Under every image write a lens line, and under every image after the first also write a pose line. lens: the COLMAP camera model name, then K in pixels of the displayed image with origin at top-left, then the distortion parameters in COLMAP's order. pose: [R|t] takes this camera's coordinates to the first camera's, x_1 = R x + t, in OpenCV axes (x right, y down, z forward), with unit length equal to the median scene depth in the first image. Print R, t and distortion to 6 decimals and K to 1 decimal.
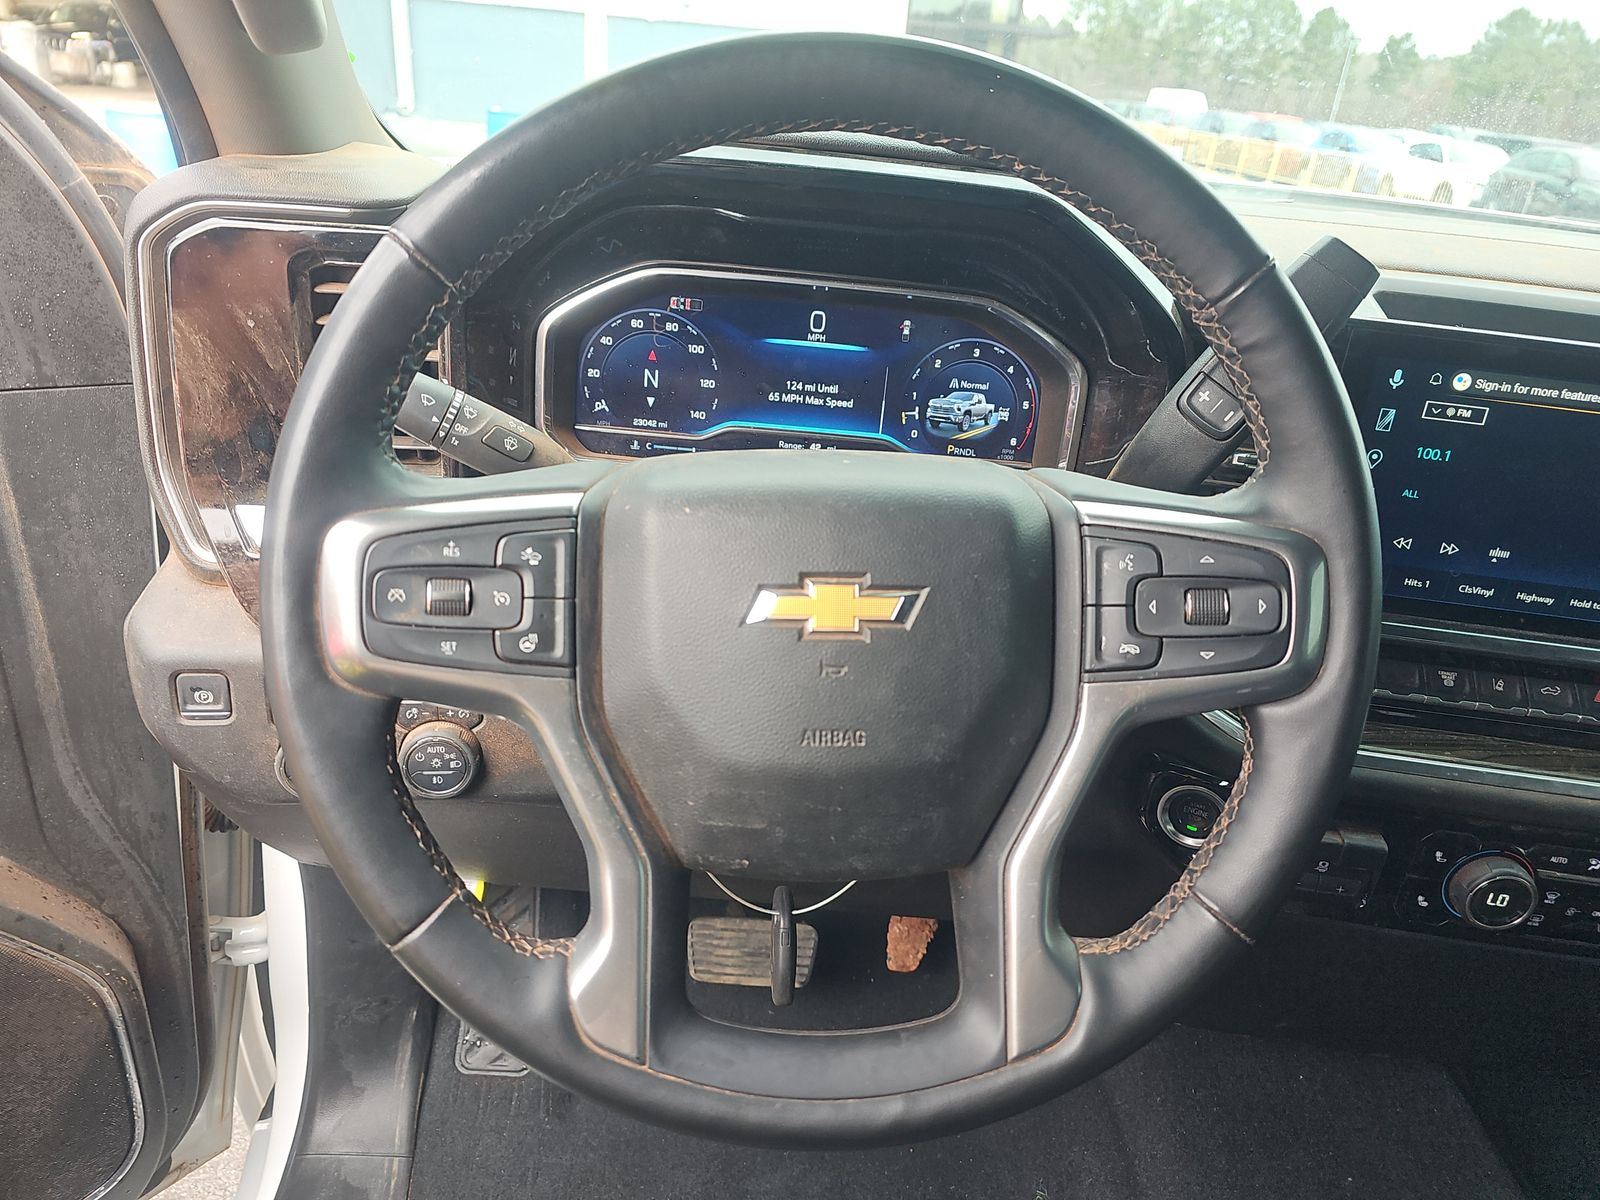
lens RADIAL K [[1095.3, 0, 791.5], [0, 1095.3, 608.5], [0, 0, 1]] dist [-0.001576, -0.004731]
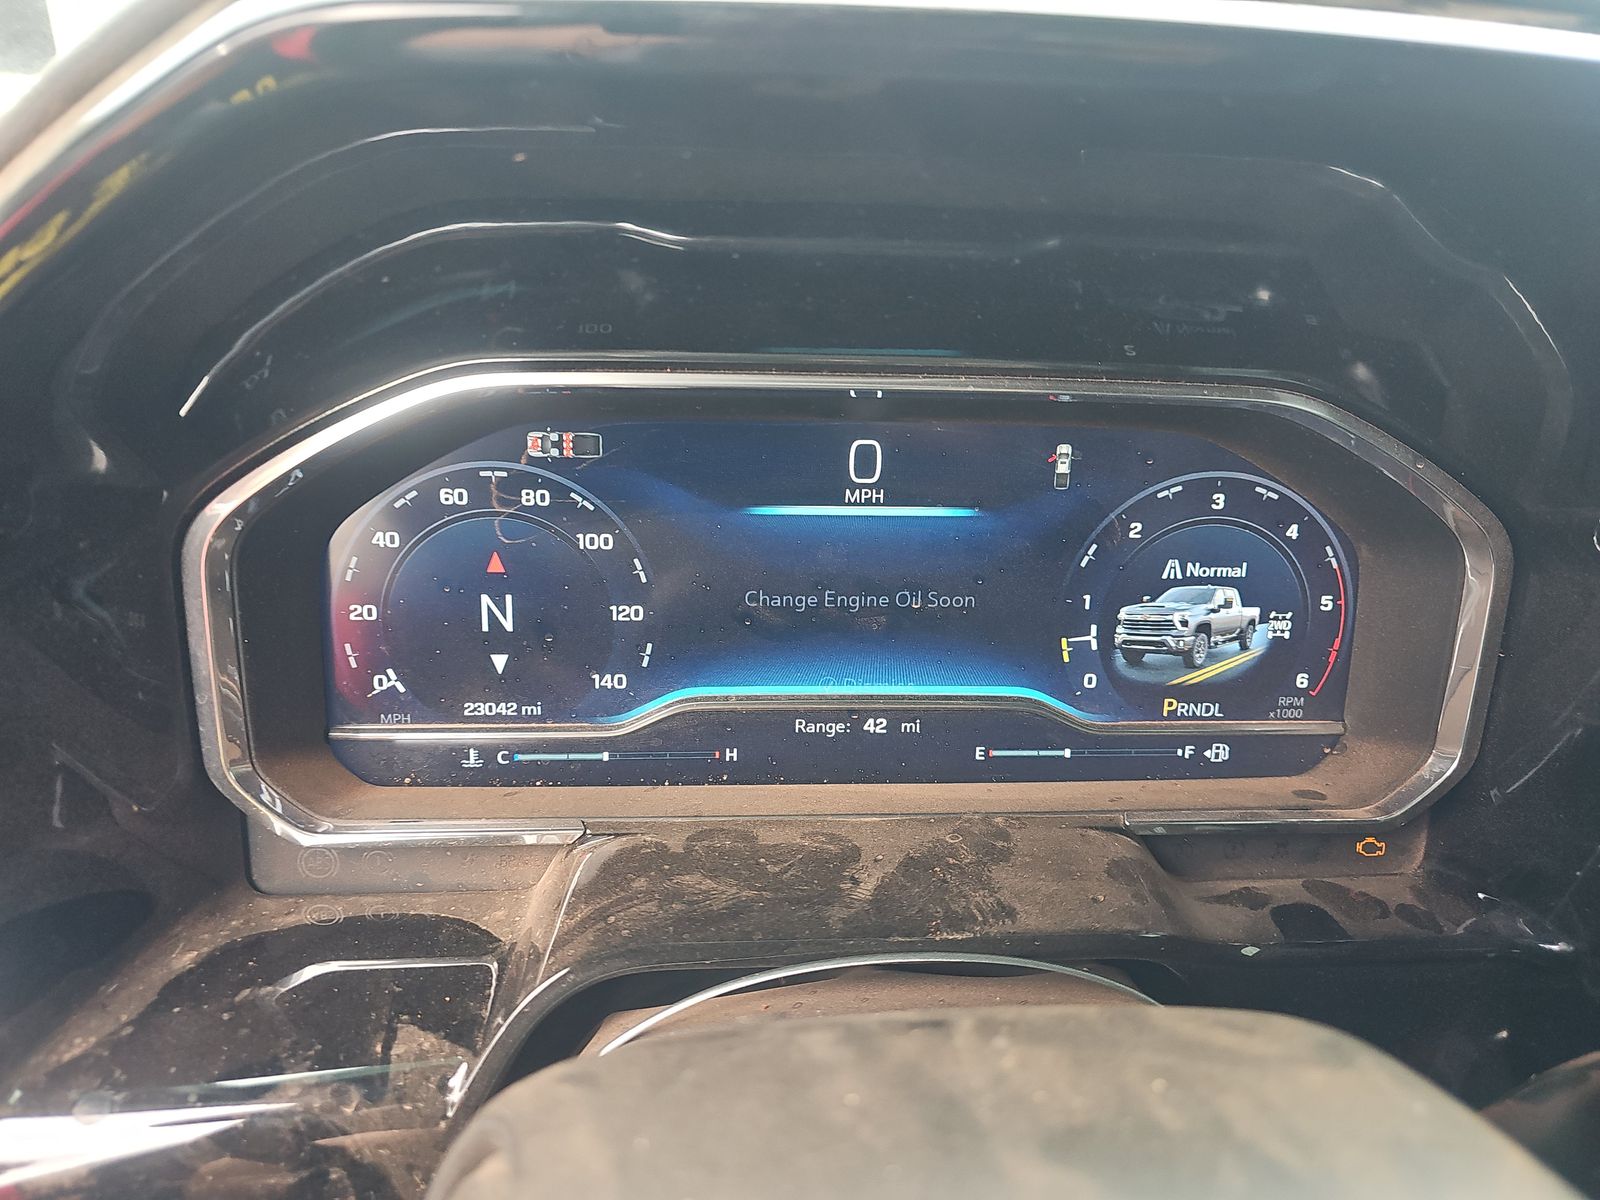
lens RADIAL K [[1095.3, 0, 806.6], [0, 1095.3, 588.6], [0, 0, 1]] dist [-0.001576, -0.004731]
pose [[0.996701, -0.051081, -0.063069, 0.025326], [0.046868, 0.996680, -0.066574, -0.180348], [0.066260, 0.063399, 0.995786, 0.551919]]
